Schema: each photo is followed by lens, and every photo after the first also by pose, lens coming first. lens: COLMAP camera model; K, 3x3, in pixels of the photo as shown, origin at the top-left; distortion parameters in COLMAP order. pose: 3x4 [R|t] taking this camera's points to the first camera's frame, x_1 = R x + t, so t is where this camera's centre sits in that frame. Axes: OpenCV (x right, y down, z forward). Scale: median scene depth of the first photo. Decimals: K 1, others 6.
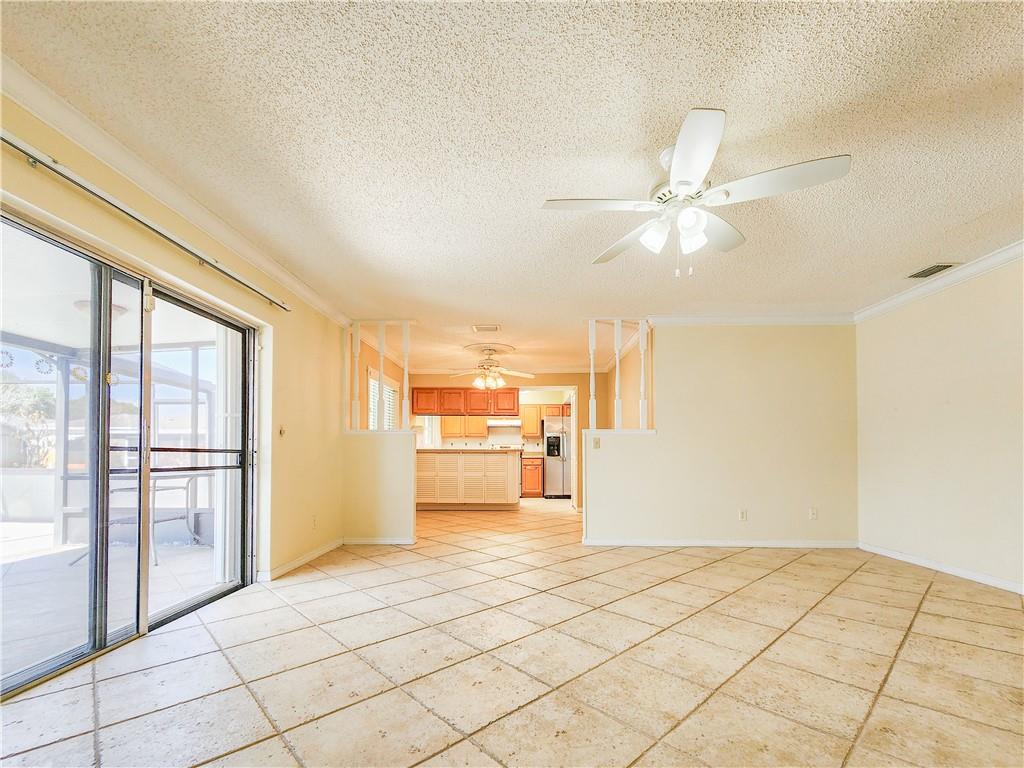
lens RADIAL K [[444.4, 0, 513.2], [0, 444.4, 448.9], [0, 0, 1]] dist [0.004860, -0.002119]
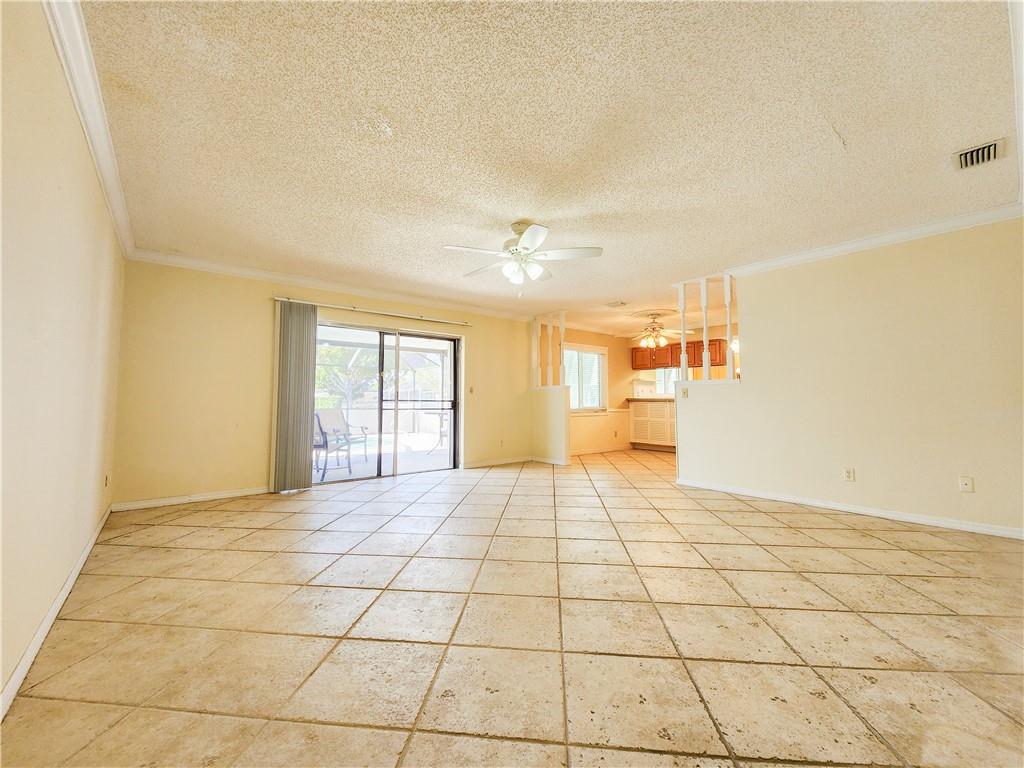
lens RADIAL K [[412.4, 0, 510.0], [0, 412.4, 381.6], [0, 0, 1]] dist [0.000883, 0.000074]
pose [[0.658219, -0.037464, -0.751893, 0.523849], [0.007934, 0.999051, -0.042833, -0.000213], [0.752784, 0.022228, 0.657892, -0.010070]]
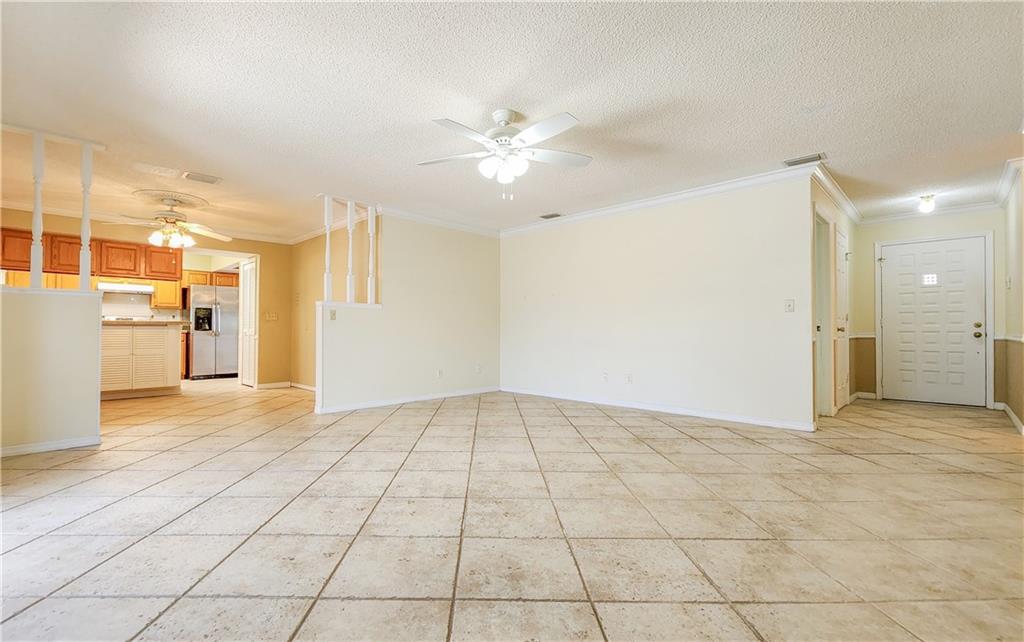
lens RADIAL K [[437.6, 0, 481.4], [0, 437.6, 322.6], [0, 0, 1]] dist [0.003302, -0.001015]
pose [[0.706111, 0.012814, 0.707985, -0.226507], [-0.007540, 0.999916, -0.010578, 0.010234], [-0.708061, 0.002131, 0.706148, 0.016129]]
